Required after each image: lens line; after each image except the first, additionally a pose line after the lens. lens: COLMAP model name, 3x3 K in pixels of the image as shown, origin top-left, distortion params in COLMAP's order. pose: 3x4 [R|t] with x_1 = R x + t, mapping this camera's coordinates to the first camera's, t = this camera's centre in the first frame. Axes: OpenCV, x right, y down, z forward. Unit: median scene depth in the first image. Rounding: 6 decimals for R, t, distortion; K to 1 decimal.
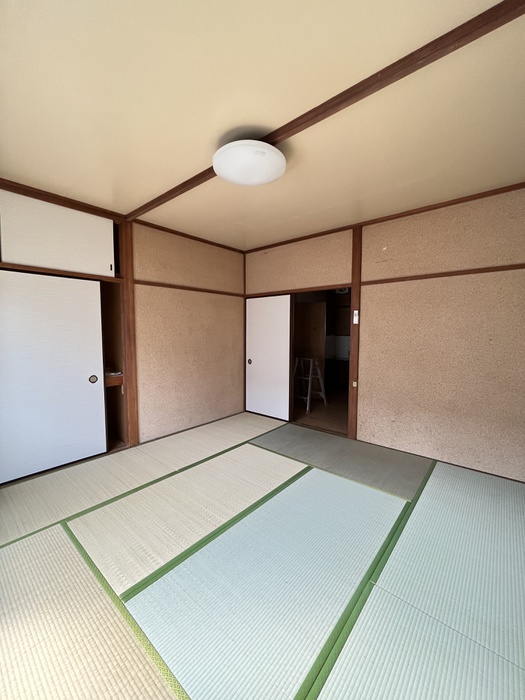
lens RADIAL K [[284.1, 0, 263.5], [0, 284.1, 348.7], [0, 0, 1]] dist [-0.002985, 0.000592]
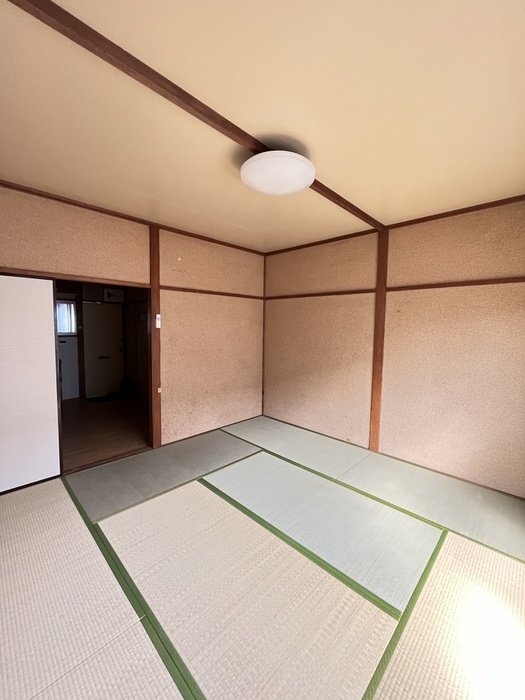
lens RADIAL K [[284.1, 0, 262.6], [0, 284.1, 349.0], [0, 0, 1]] dist [-0.002985, 0.000592]
pose [[0.069442, -0.080790, 0.994309, -0.634233], [0.050227, 0.995734, 0.077398, -0.075556], [-0.996321, 0.044567, 0.073203, 0.594565]]
